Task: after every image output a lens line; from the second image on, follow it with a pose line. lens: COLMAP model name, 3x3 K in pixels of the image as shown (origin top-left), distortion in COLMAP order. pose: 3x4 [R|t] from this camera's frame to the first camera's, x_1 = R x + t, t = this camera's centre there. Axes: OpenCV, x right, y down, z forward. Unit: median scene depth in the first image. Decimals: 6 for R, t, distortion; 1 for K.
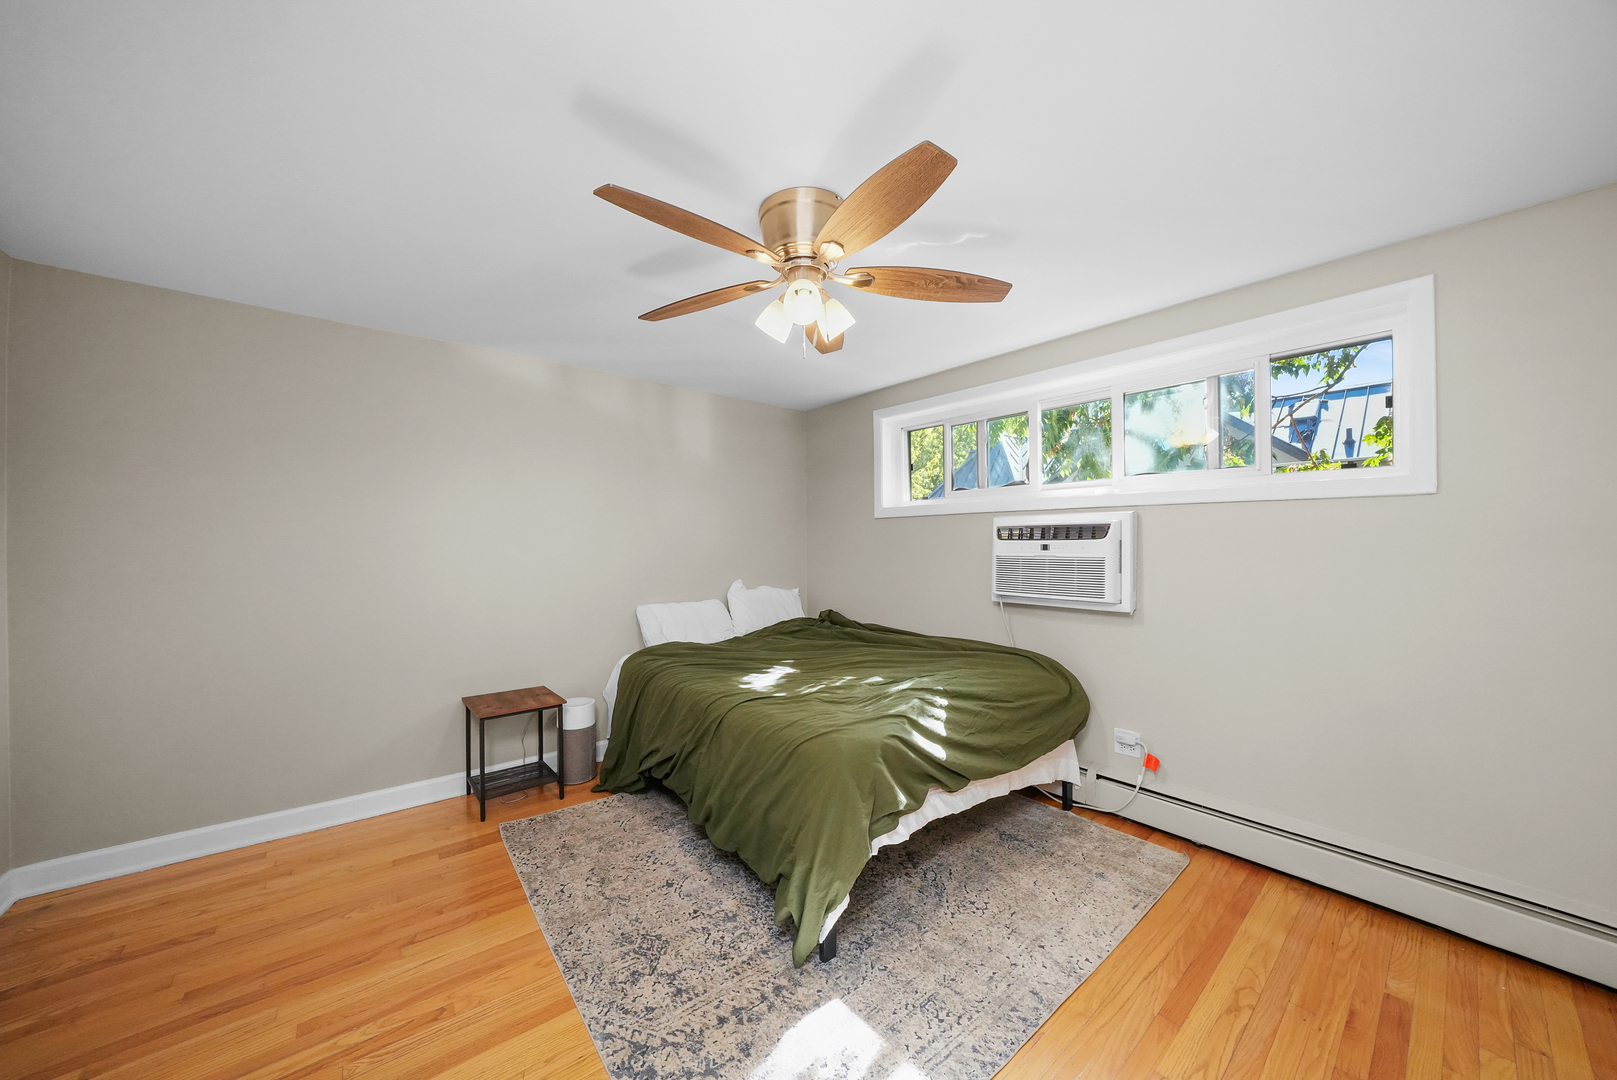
lens RADIAL K [[564.5, 0, 808.5], [0, 564.5, 540.0], [0, 0, 1]] dist [-0.017886, 0.000159]
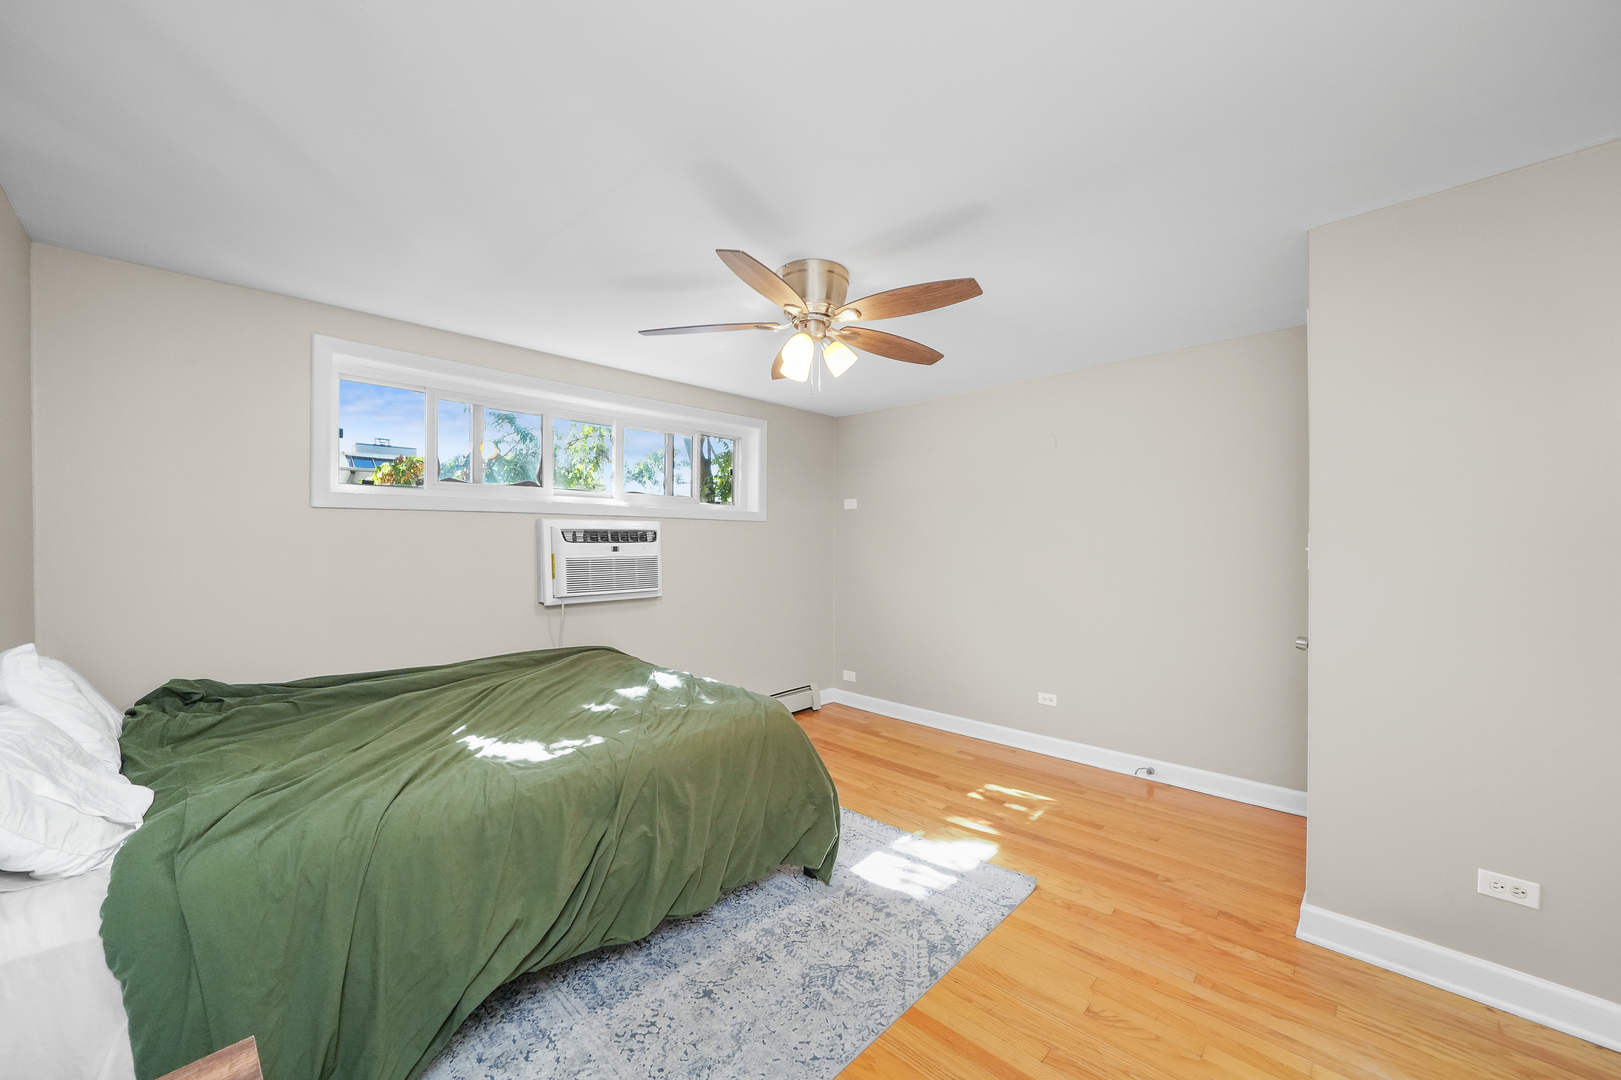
lens RADIAL K [[603.5, 0, 810.5], [0, 603.5, 540.0], [0, 0, 1]] dist [0.000542, -0.000037]
pose [[-0.124769, 0.003975, 0.992178, -0.879286], [-0.005565, 0.999973, -0.004706, -0.001623], [-0.992170, -0.006109, -0.124744, 0.782480]]
